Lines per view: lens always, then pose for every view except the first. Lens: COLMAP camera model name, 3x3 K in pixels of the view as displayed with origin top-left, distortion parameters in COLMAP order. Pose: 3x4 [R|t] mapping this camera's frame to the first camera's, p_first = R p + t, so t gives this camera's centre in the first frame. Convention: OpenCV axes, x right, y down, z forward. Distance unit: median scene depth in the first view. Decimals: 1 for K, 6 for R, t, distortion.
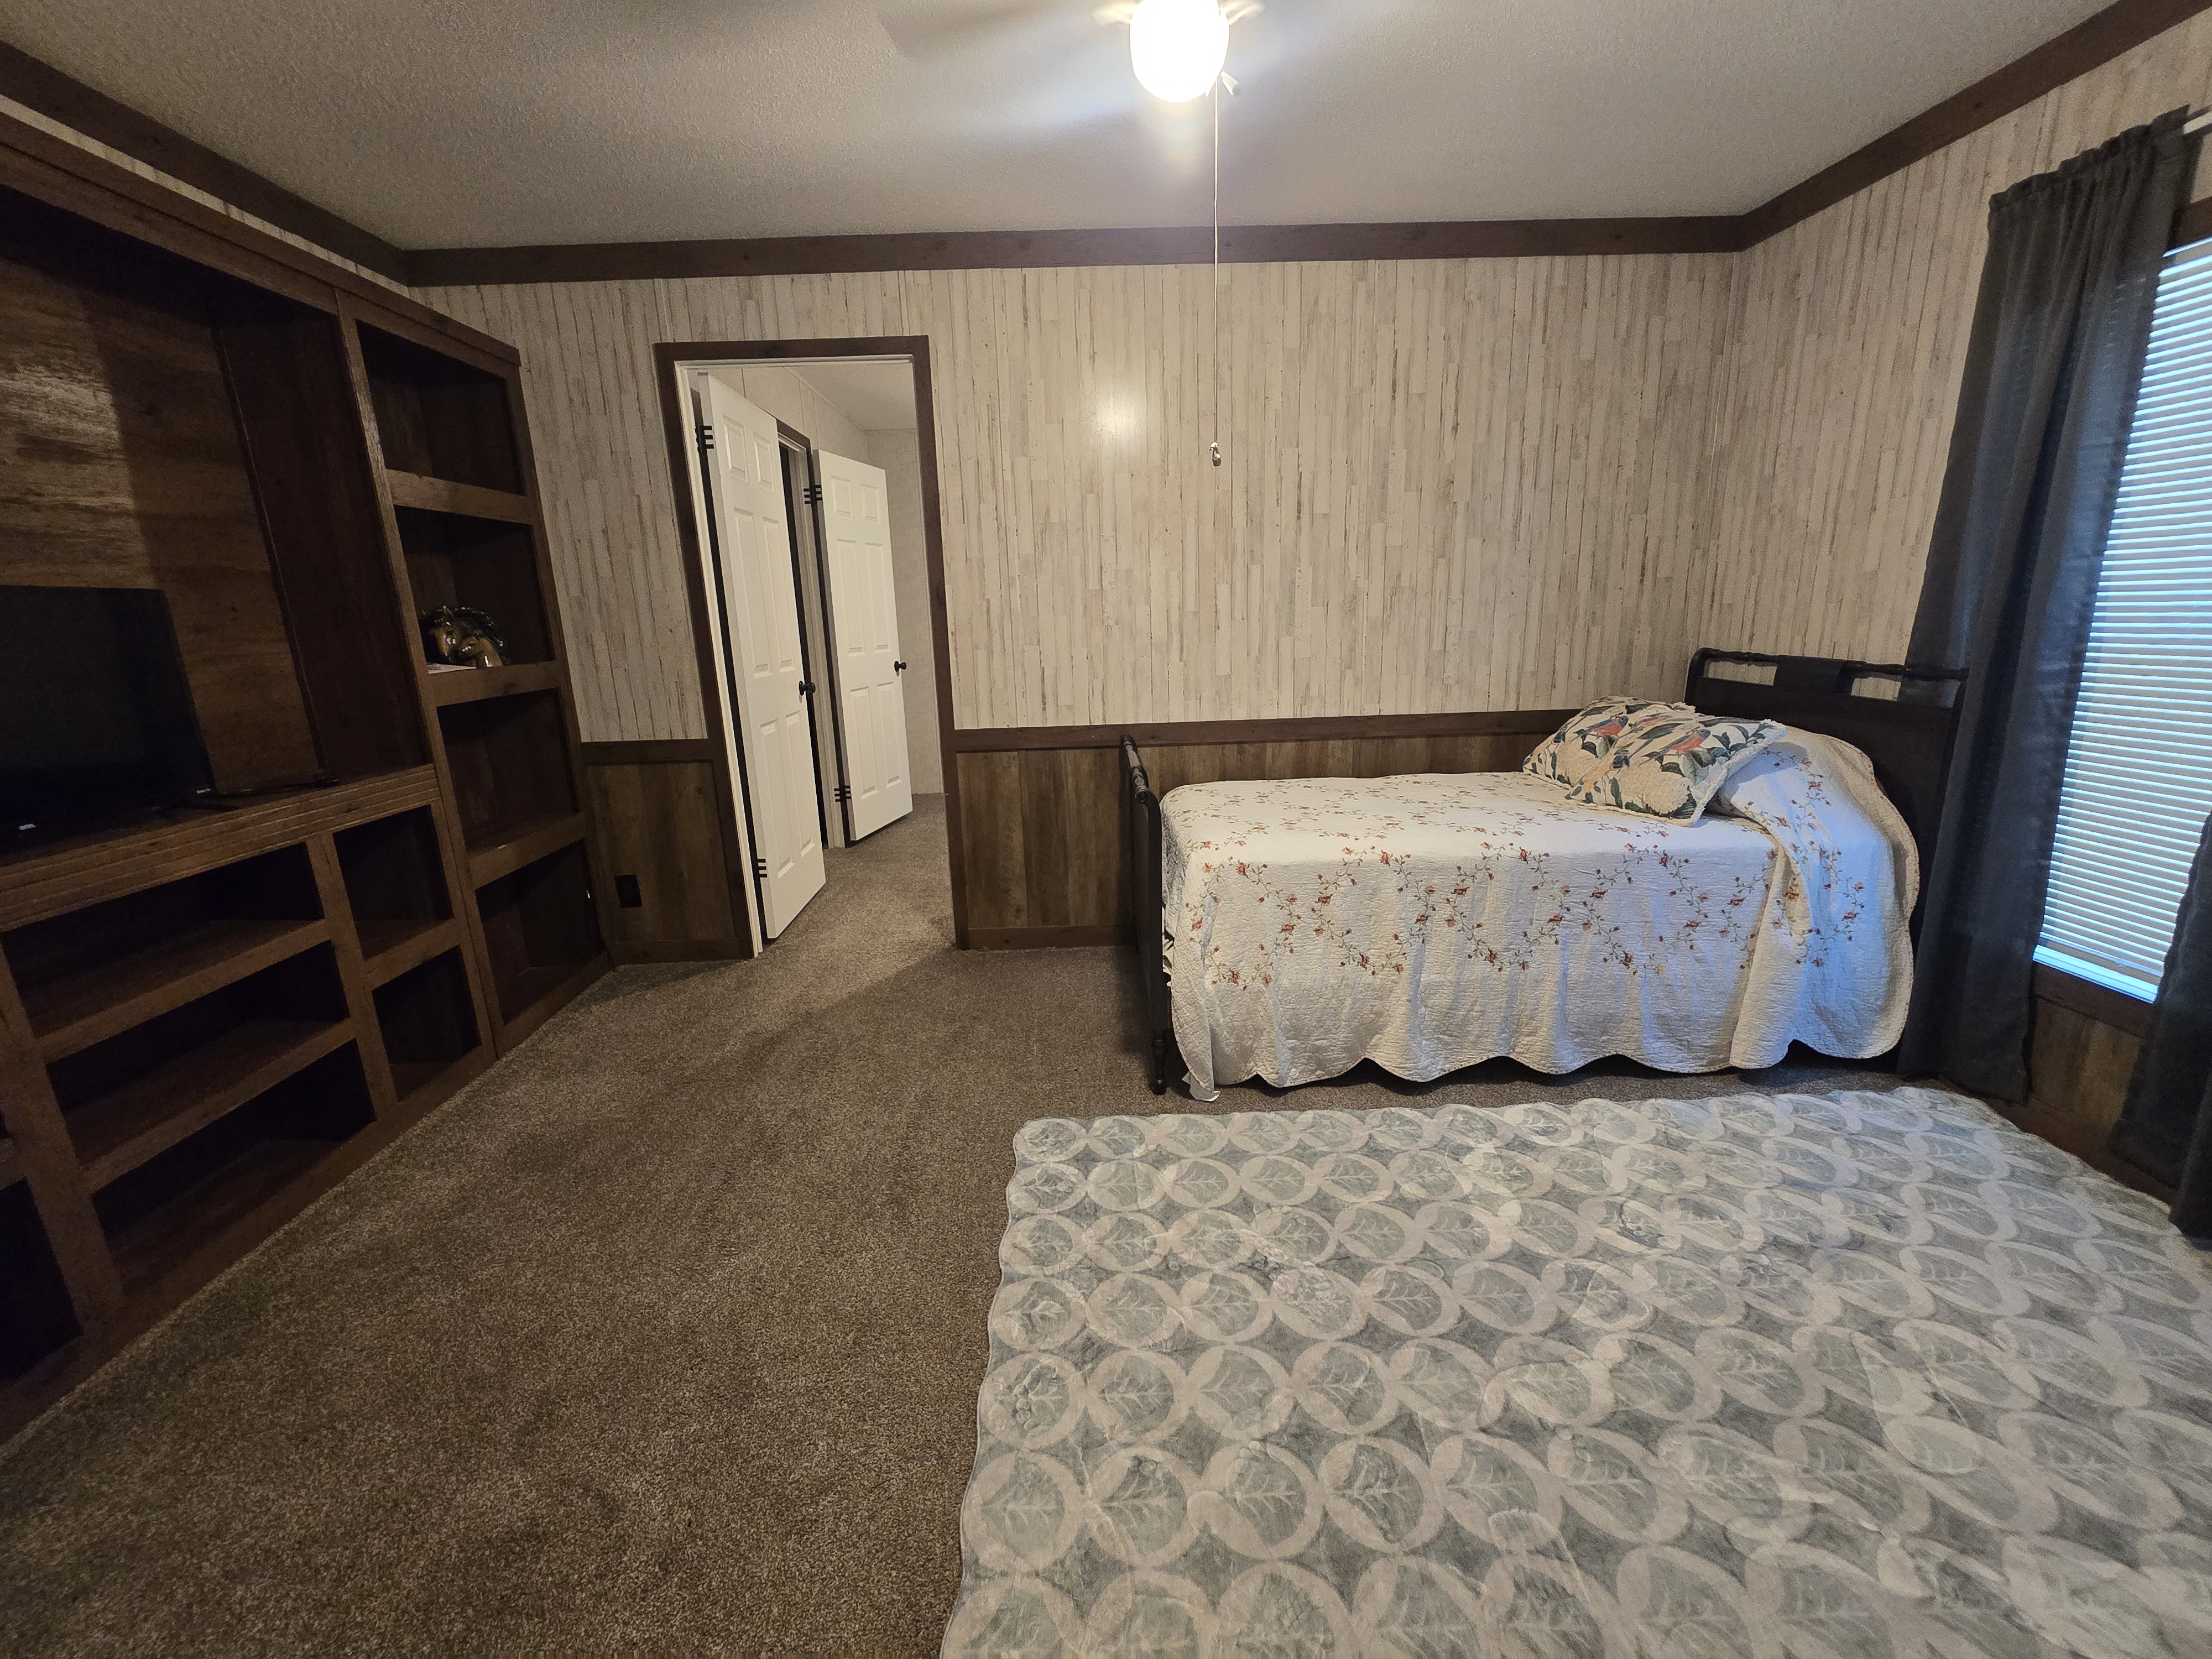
lens RADIAL K [[902.9, 0, 1097.6], [0, 902.9, 834.2], [0, 0, 1]] dist [-0.001656, 0.000266]
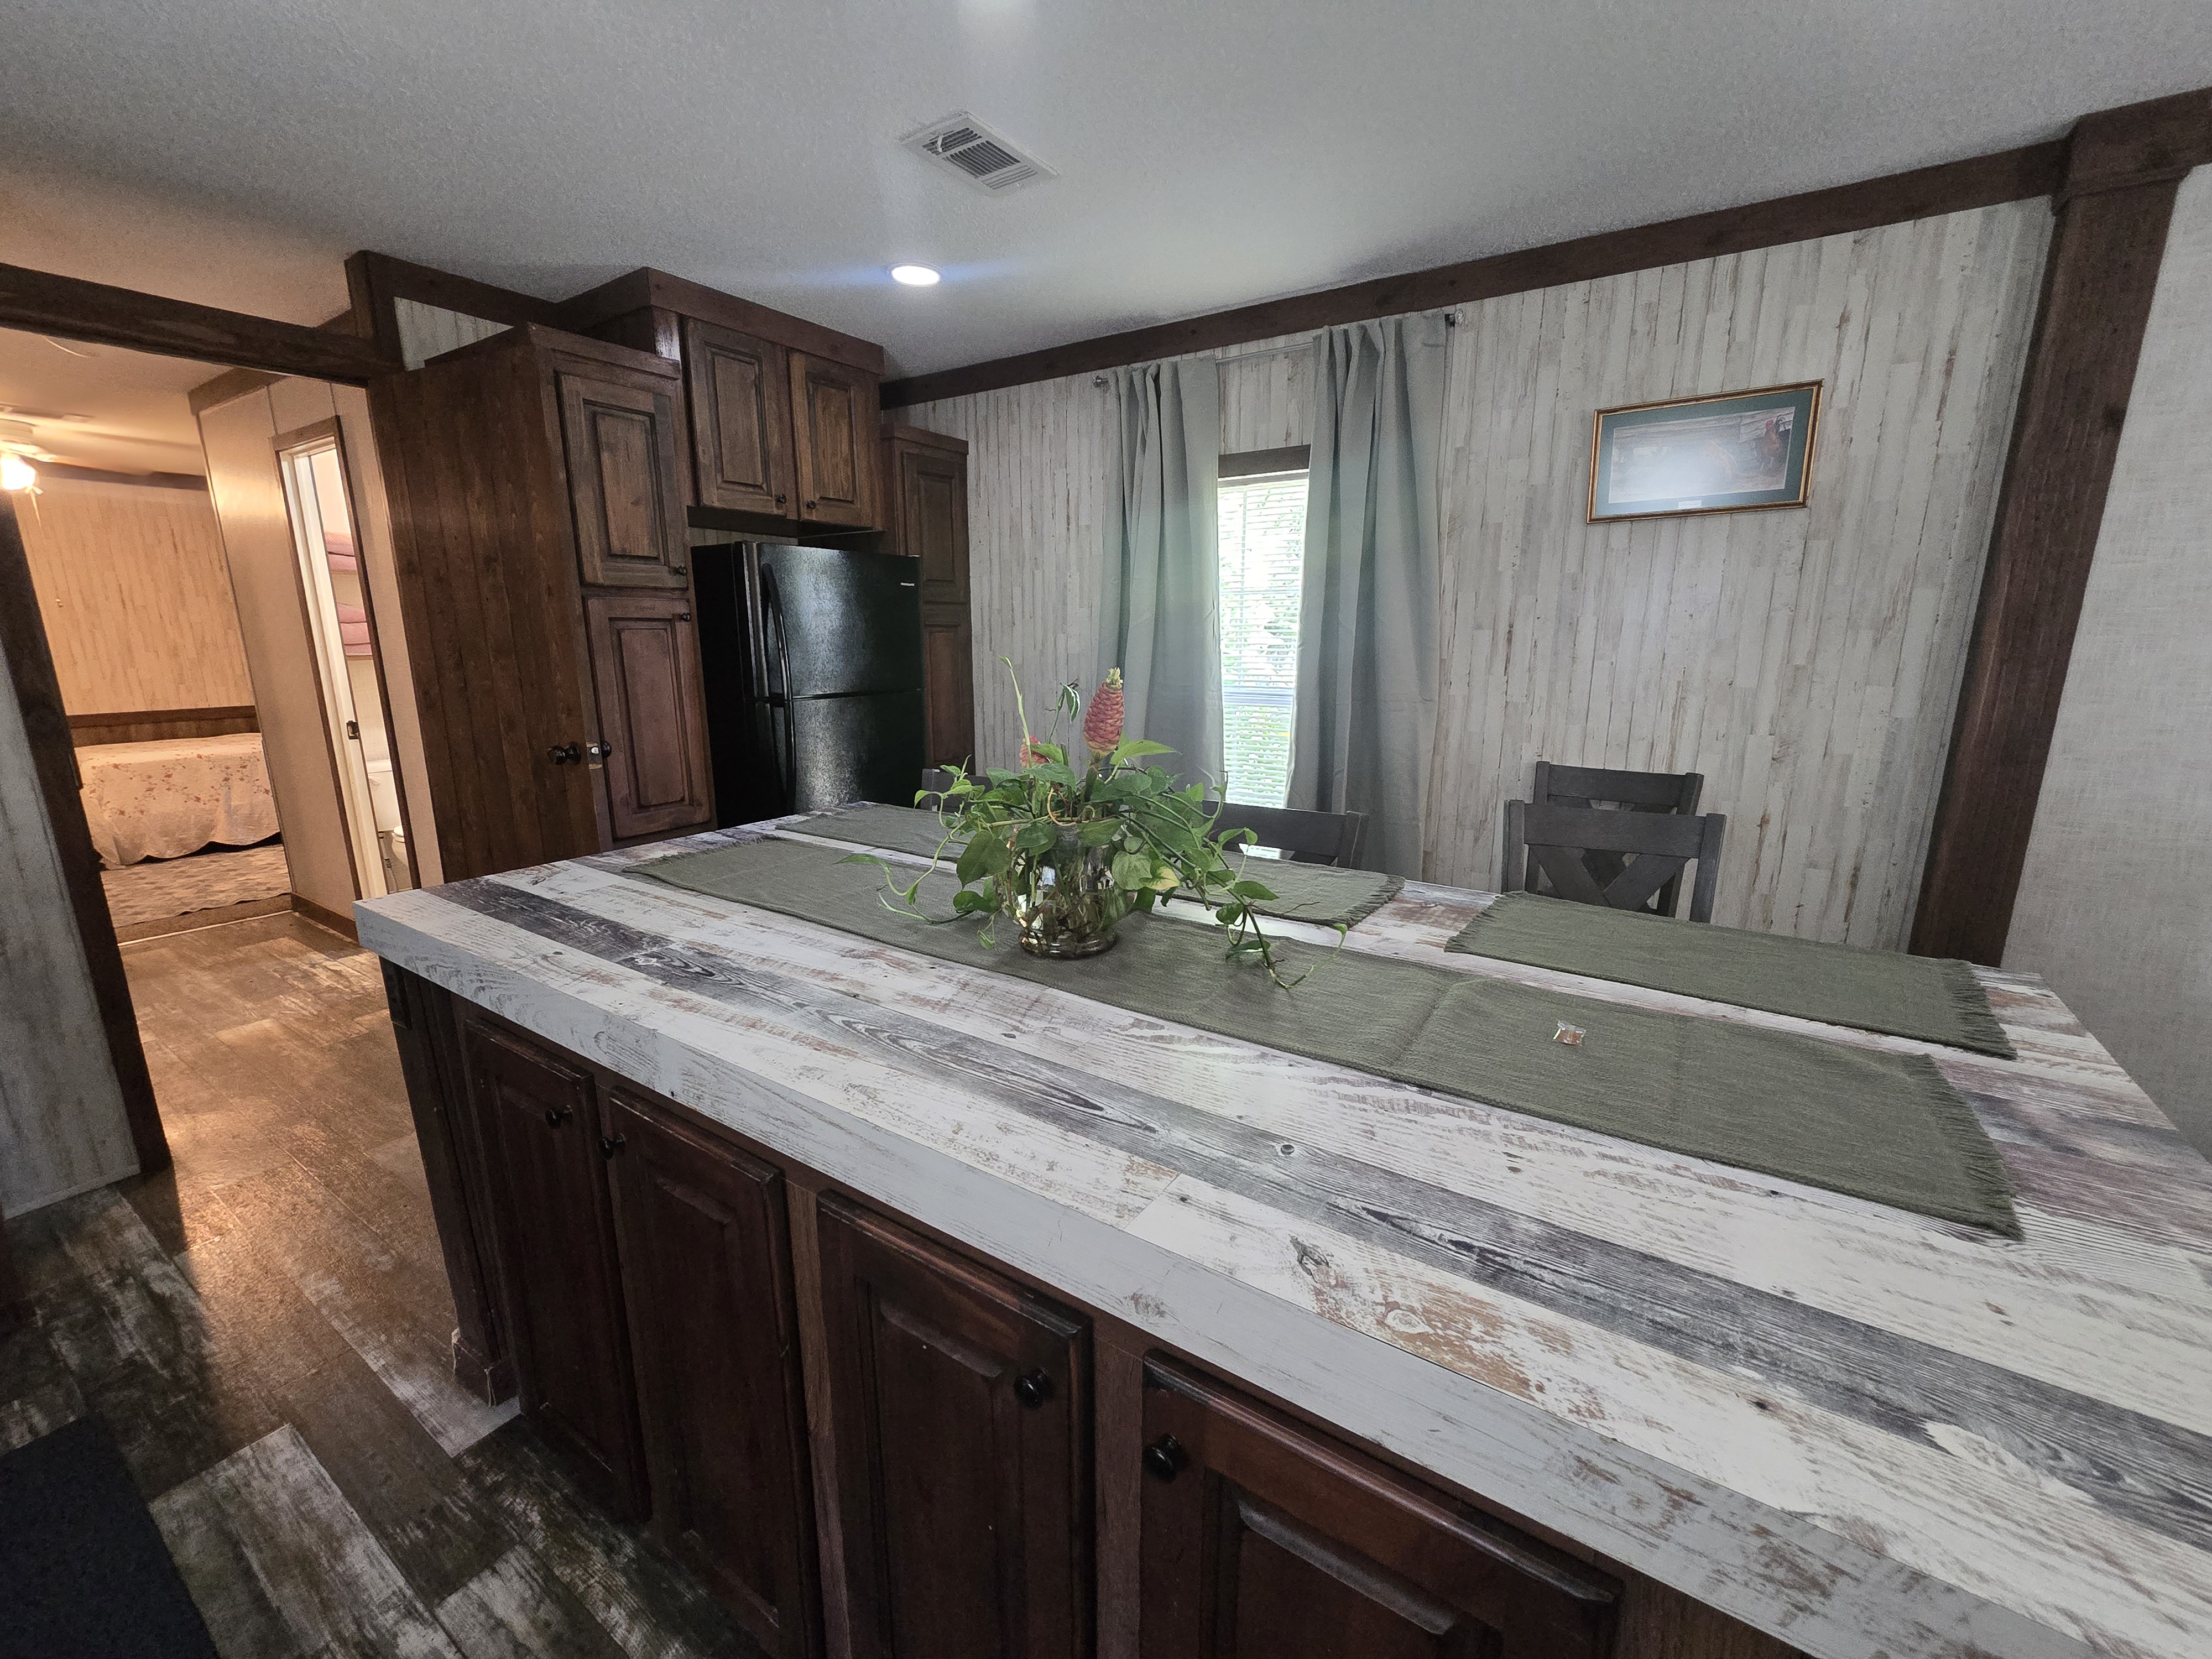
lens RADIAL K [[914.2, 0, 1093.7], [0, 914.2, 826.5], [0, 0, 1]] dist [-0.001340, 0.000211]
pose [[0.575512, -0.145474, 0.804751, -0.264608], [0.191264, 0.980703, 0.040500, 0.504762], [-0.795113, 0.130612, 0.592230, -2.061564]]
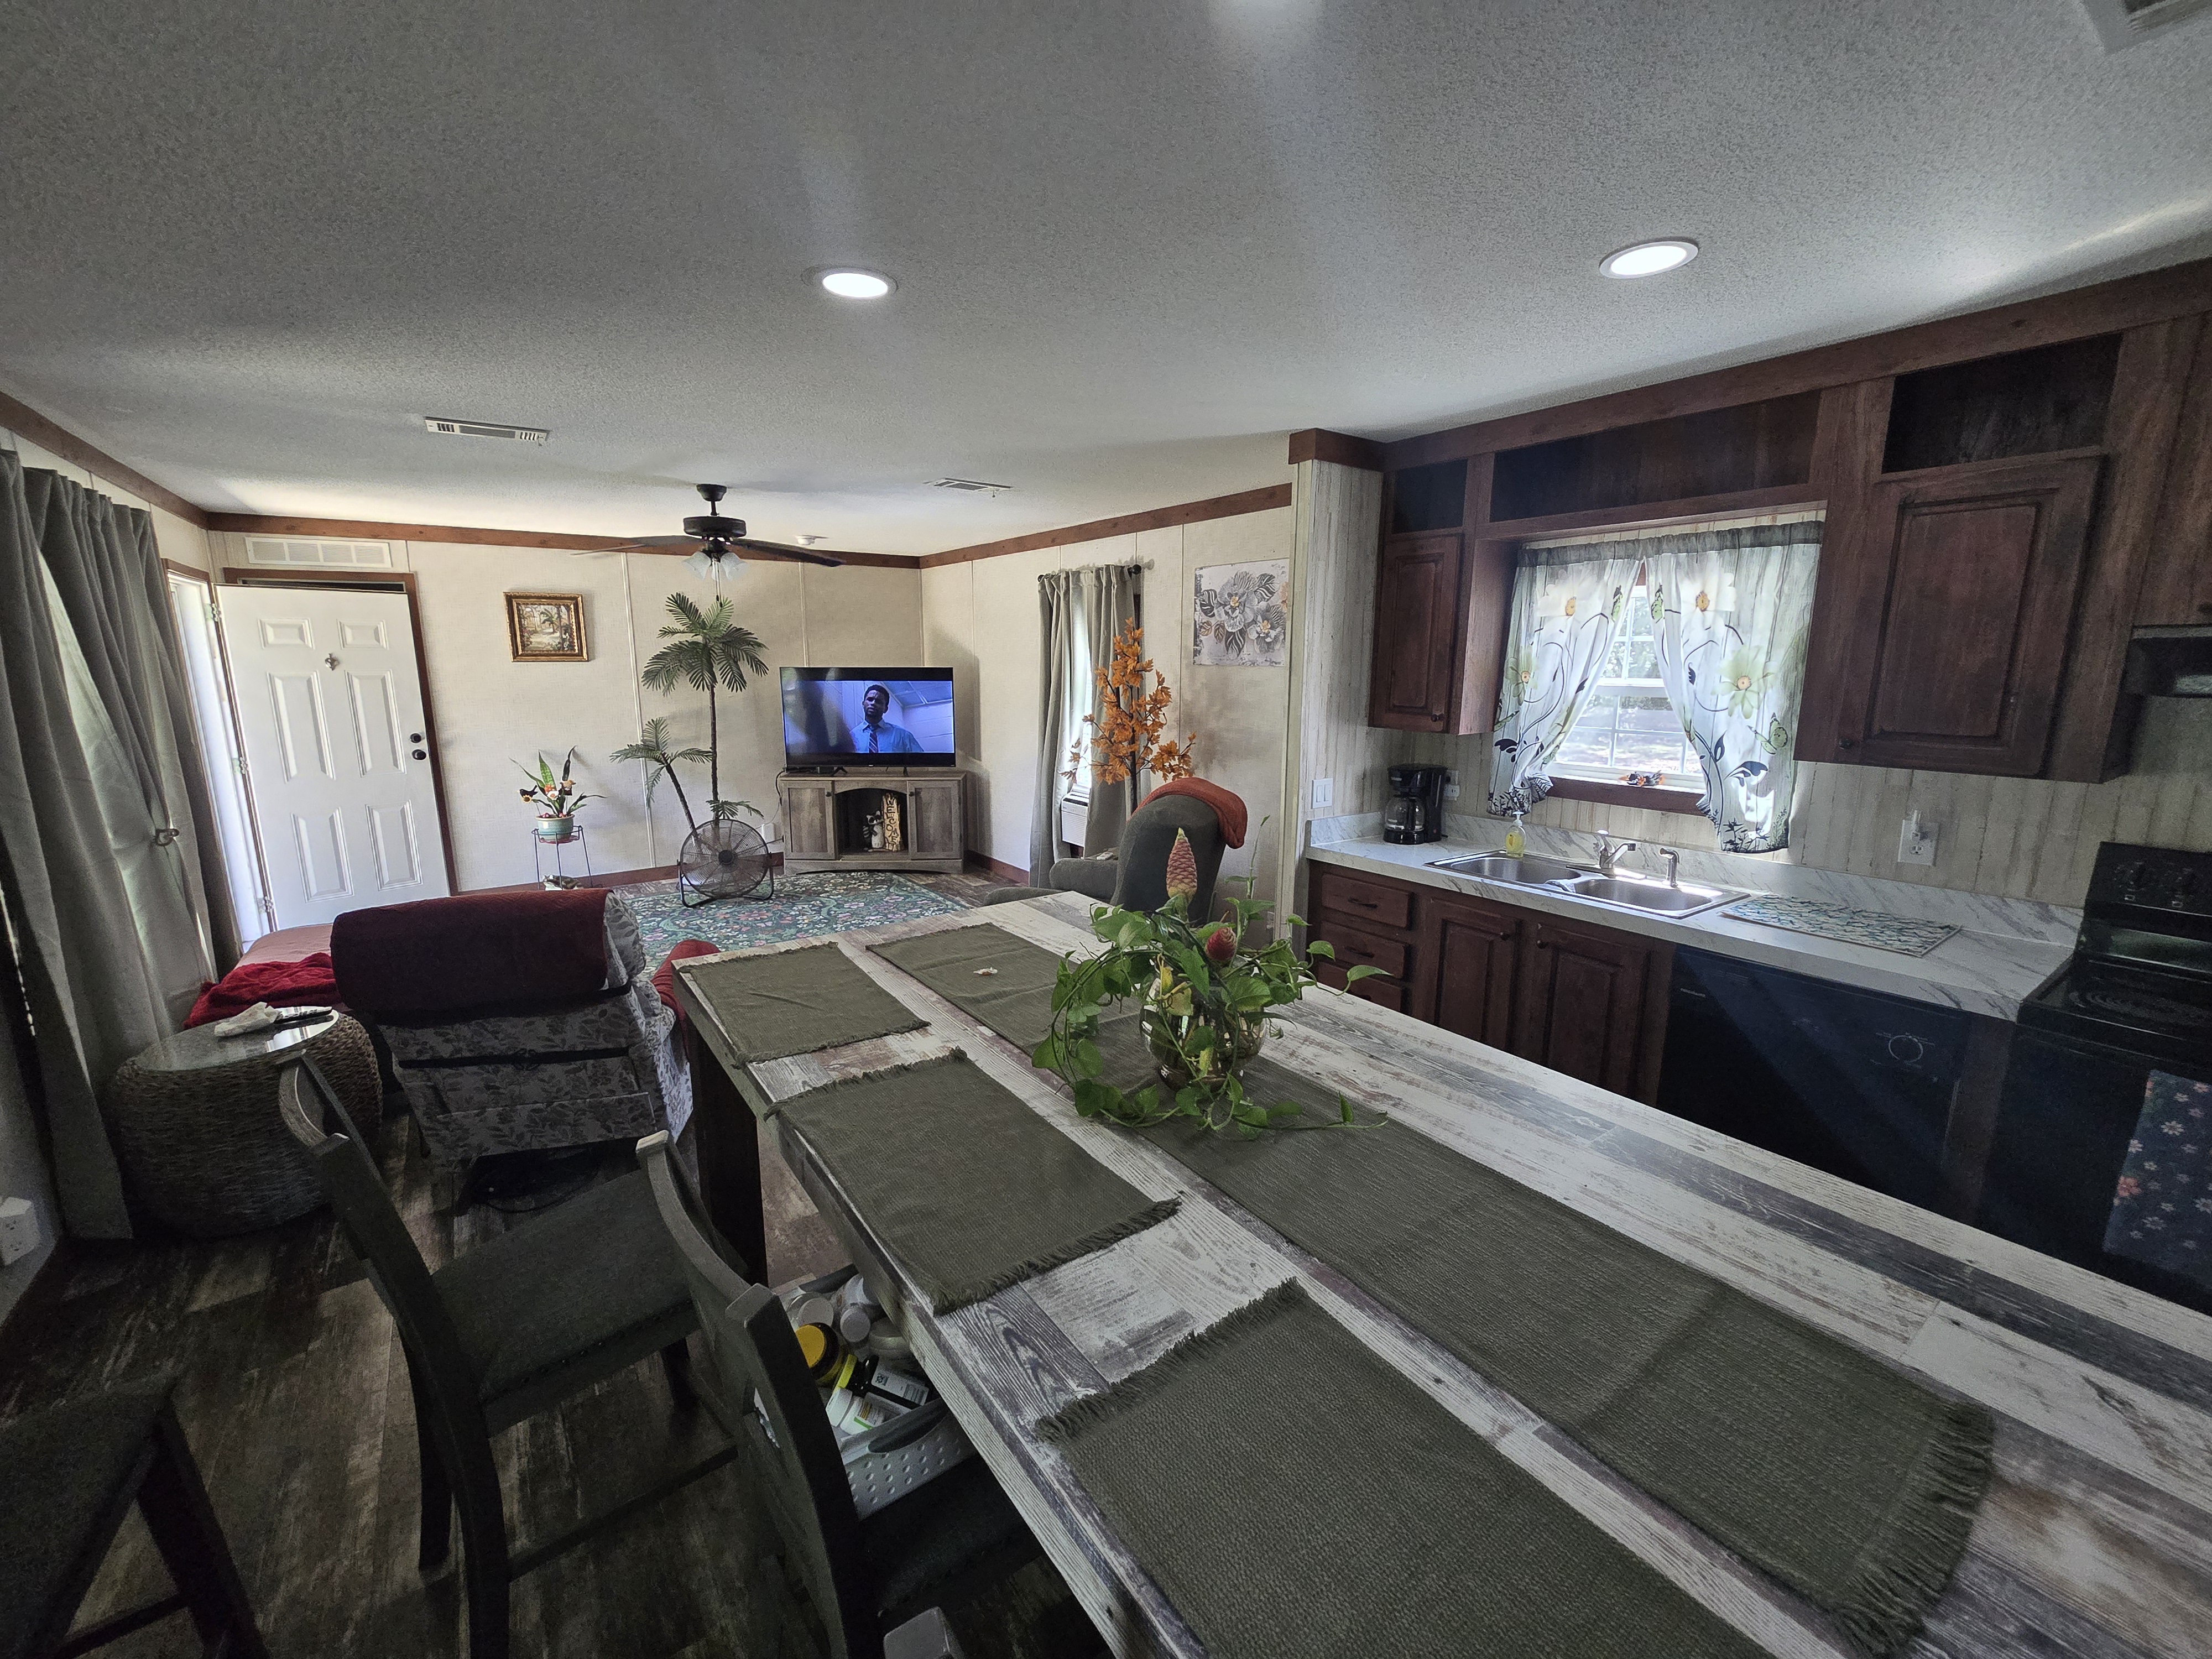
lens RADIAL K [[893.9, 0, 1097.0], [0, 893.9, 818.3], [0, 0, 1]] dist [0.000106, 0.000110]
pose [[-0.828969, 0.133446, -0.543142, 0.464724], [-0.113751, 0.910595, 0.397339, 0.218654], [0.547605, 0.391165, -0.739675, -1.422931]]
